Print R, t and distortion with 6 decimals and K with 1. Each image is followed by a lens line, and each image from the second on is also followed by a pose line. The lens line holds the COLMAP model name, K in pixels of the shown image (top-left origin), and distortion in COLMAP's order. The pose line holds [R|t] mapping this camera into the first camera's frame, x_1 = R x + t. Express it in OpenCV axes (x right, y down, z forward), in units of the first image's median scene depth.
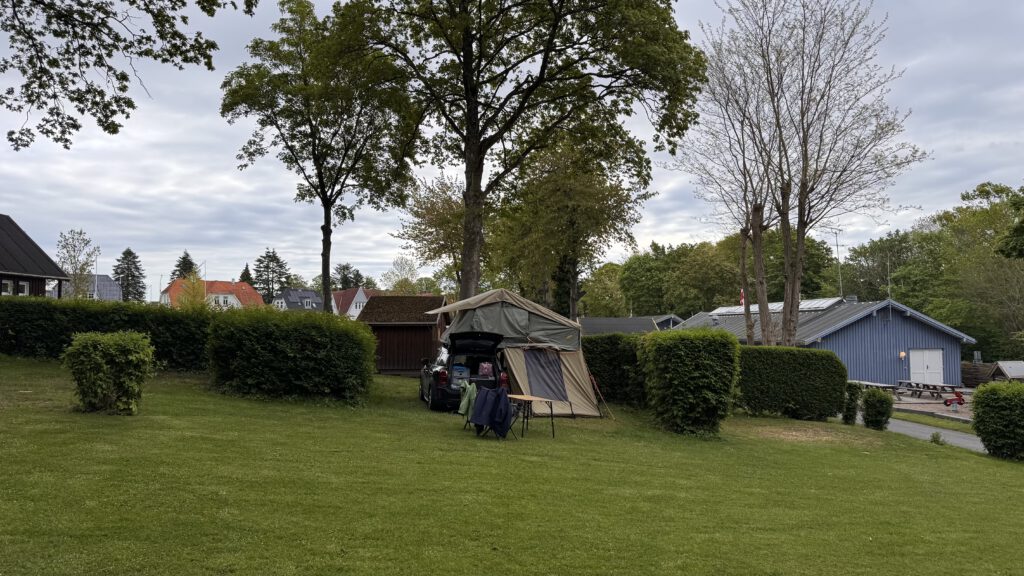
lens RADIAL K [[773.8, 0, 512.0], [0, 773.8, 288.0], [0, 0, 1]] dist [0.062133, -0.001316]
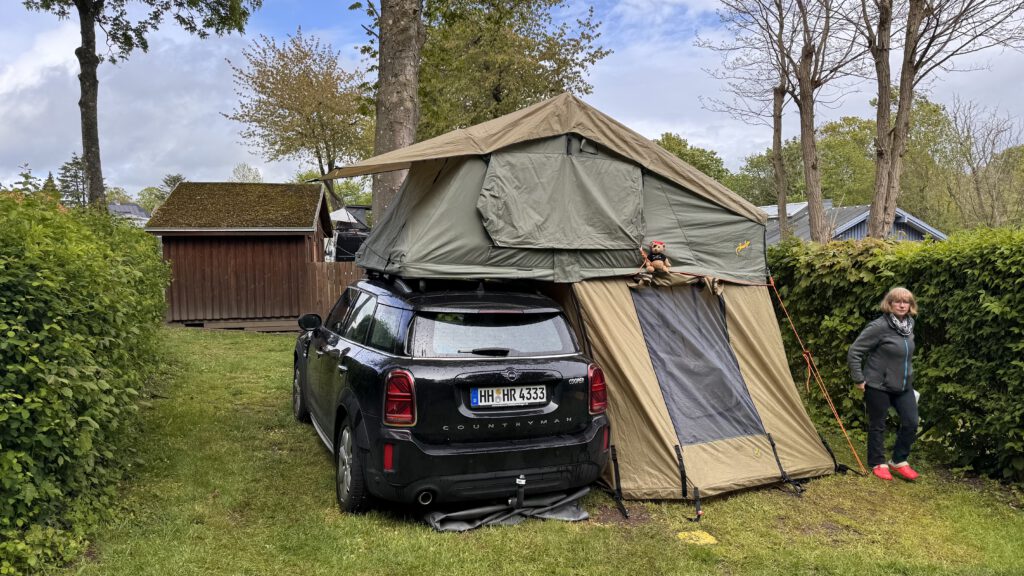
lens RADIAL K [[773.8, 0, 512.0], [0, 773.8, 288.0], [0, 0, 1]] dist [0.062133, -0.001316]
pose [[0.982822, -0.017321, 0.183742, -0.050457], [-0.001726, 0.994680, 0.102999, 0.025257], [-0.184549, -0.101547, 0.977563, 0.369883]]
